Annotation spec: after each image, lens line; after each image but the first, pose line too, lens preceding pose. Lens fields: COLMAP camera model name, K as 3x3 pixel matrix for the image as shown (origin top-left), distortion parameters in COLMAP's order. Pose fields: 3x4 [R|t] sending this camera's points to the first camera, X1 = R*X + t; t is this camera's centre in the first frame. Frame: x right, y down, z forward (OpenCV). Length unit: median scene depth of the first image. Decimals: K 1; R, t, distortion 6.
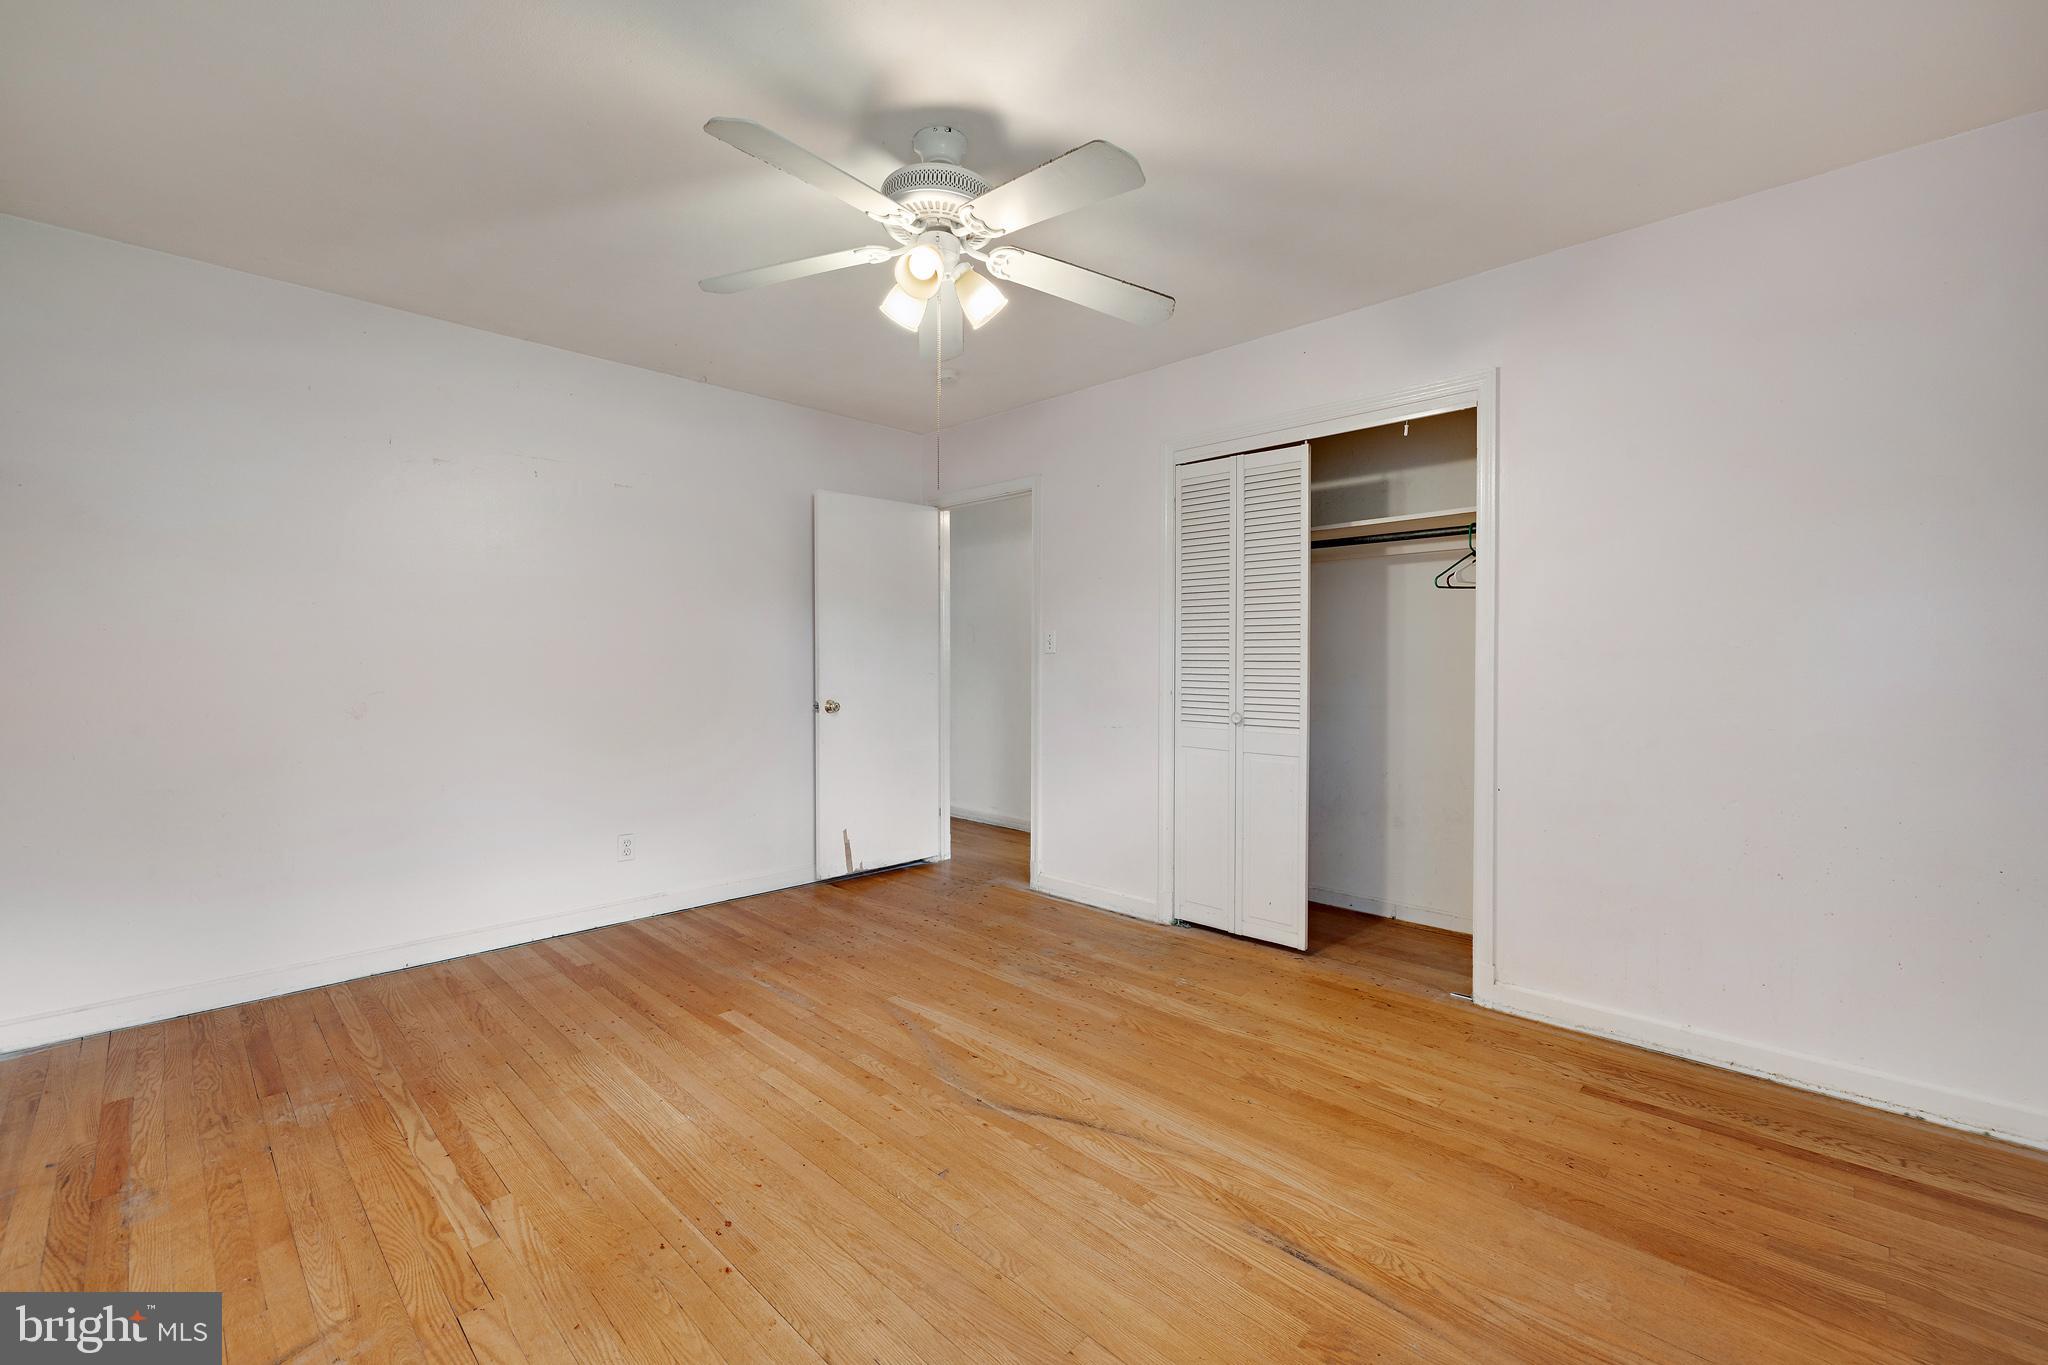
lens RADIAL K [[862.5, 0, 1017.0], [0, 862.5, 662.5], [0, 0, 1]] dist [0.002475, 0.000189]
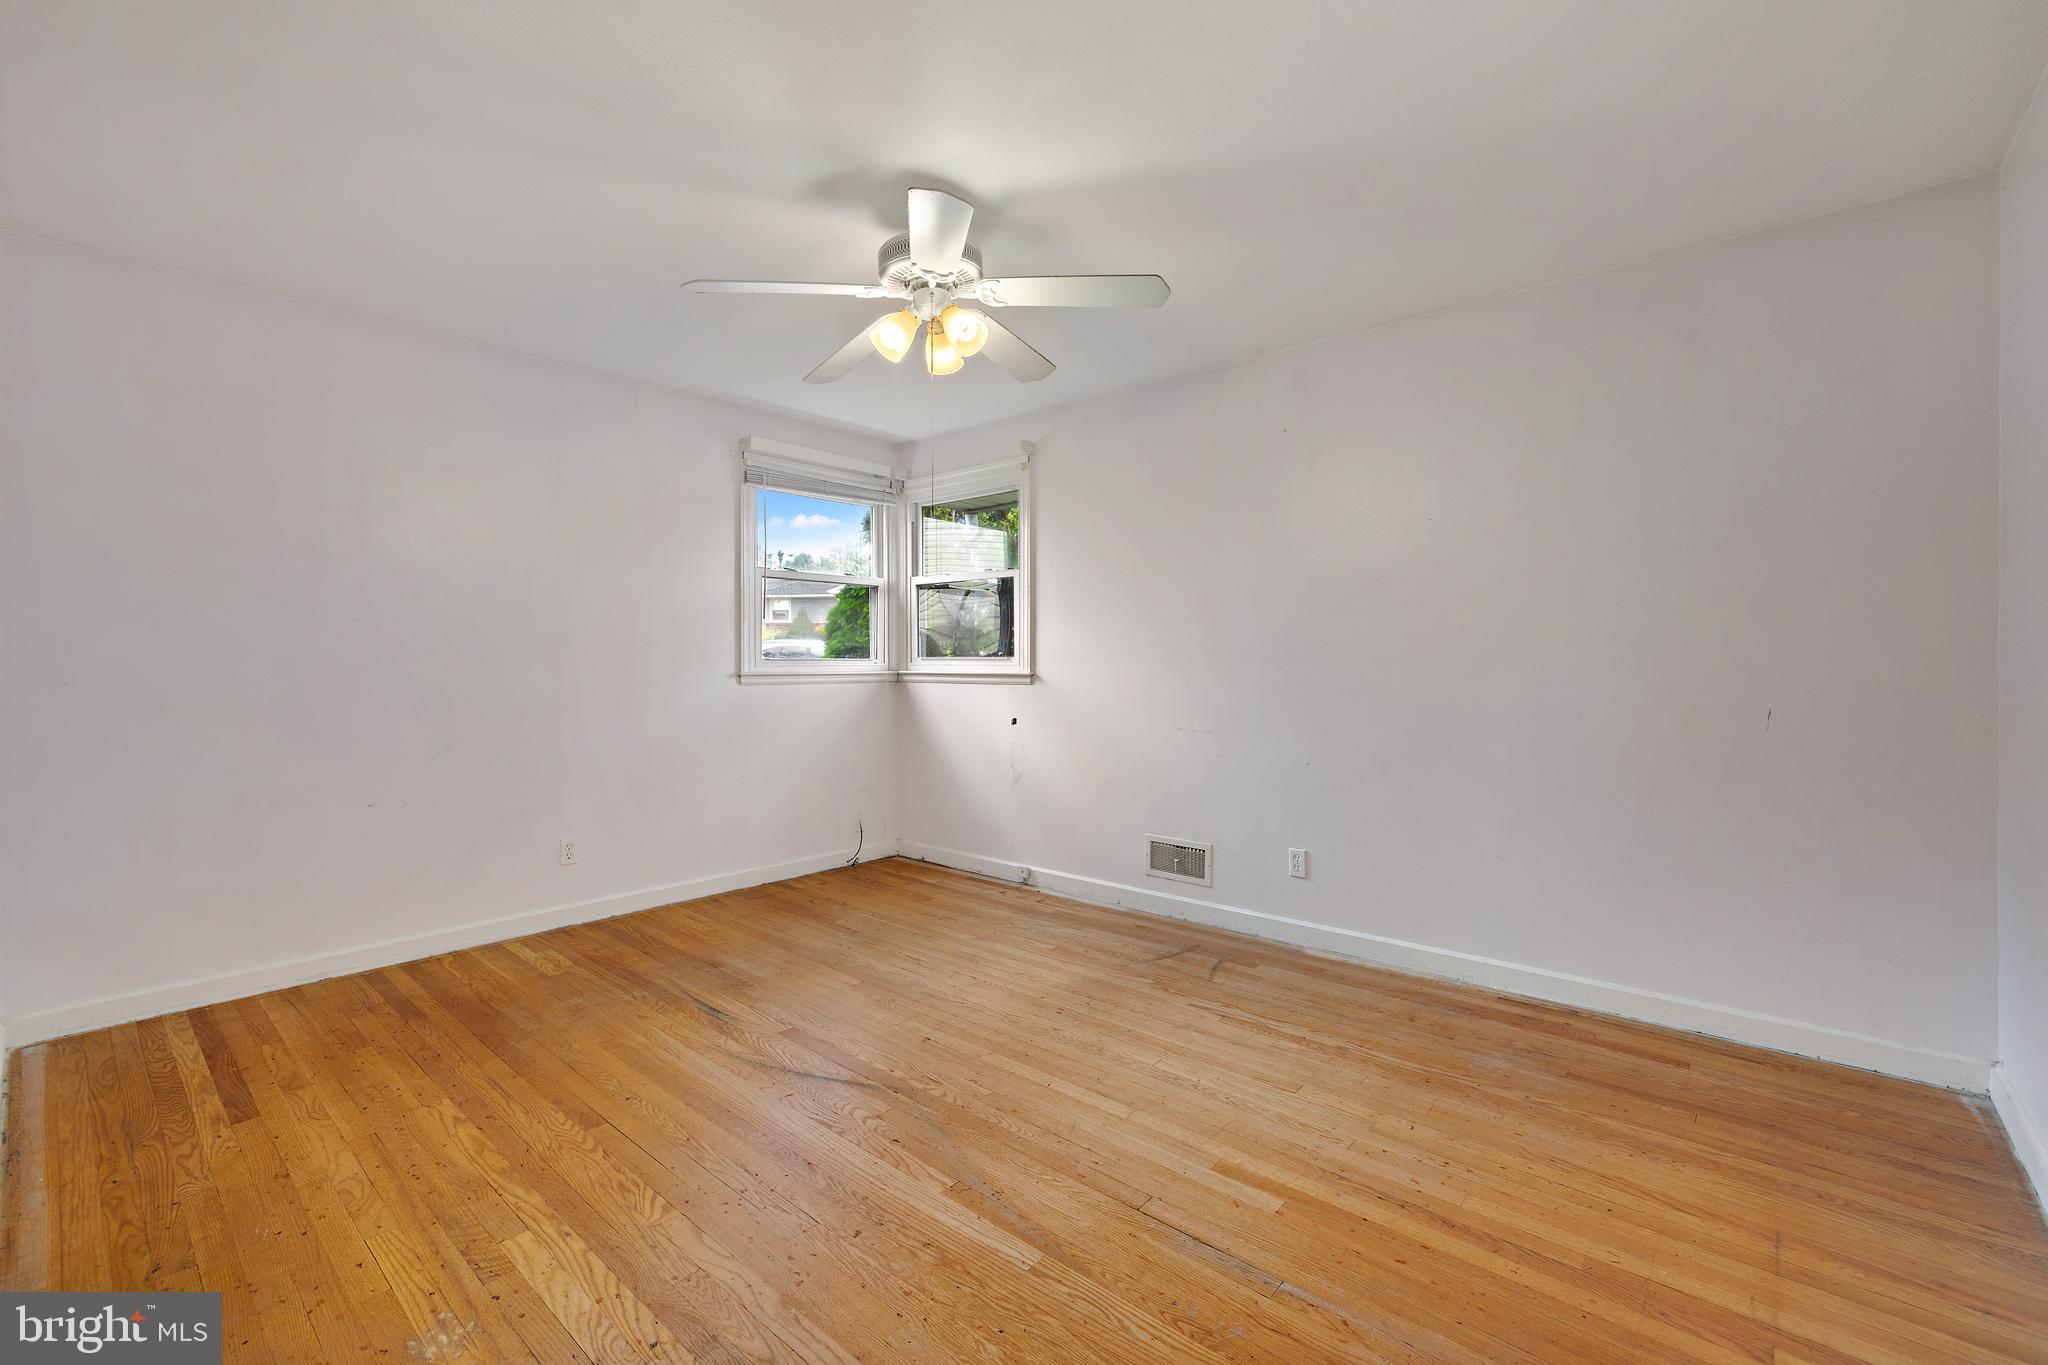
lens RADIAL K [[862.5, 0, 1017.0], [0, 862.5, 662.5], [0, 0, 1]] dist [0.002475, 0.000189]
pose [[-0.998525, 0.000752, -0.054295, -0.128683], [0.000548, 0.999993, 0.003776, -0.006651], [0.054297, 0.003741, -0.998518, 1.964965]]
